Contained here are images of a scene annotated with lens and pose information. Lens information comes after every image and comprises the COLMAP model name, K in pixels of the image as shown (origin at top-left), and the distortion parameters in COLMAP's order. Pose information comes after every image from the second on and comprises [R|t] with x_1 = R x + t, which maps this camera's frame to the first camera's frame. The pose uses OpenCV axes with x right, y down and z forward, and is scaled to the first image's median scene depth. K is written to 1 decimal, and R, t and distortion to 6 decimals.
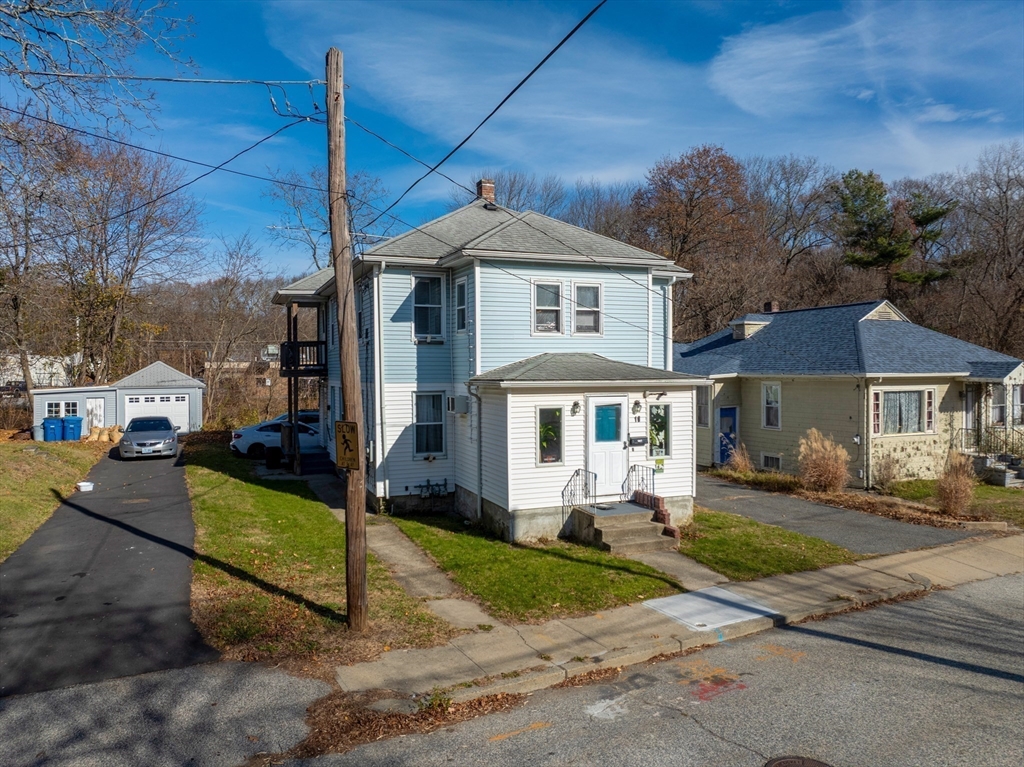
lens RADIAL K [[719.5, 0, 512.4], [0, 719.5, 386.1], [0, 0, 1]] dist [-0.045422, 0.005414]
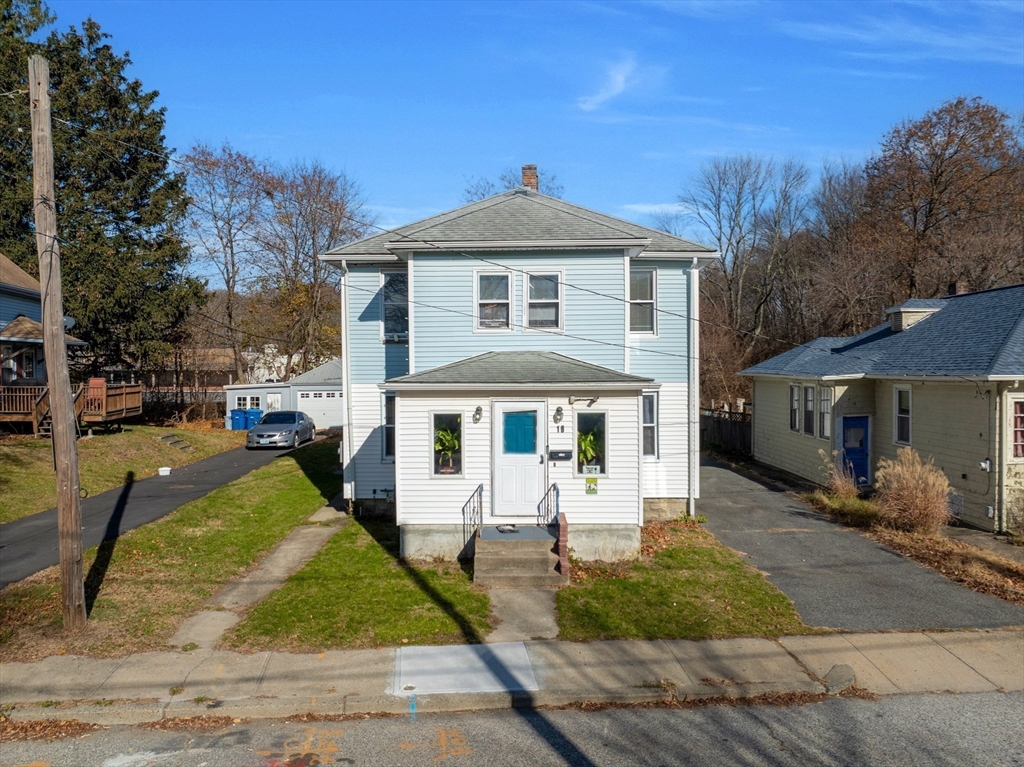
lens RADIAL K [[719.5, 0, 512.4], [0, 719.5, 386.1], [0, 0, 1]] dist [-0.045422, 0.005414]
pose [[0.920339, 0.010119, -0.390990, 0.456346], [-0.008734, 0.999948, 0.005320, -0.008701], [0.391023, -0.001481, 0.920380, 0.200141]]
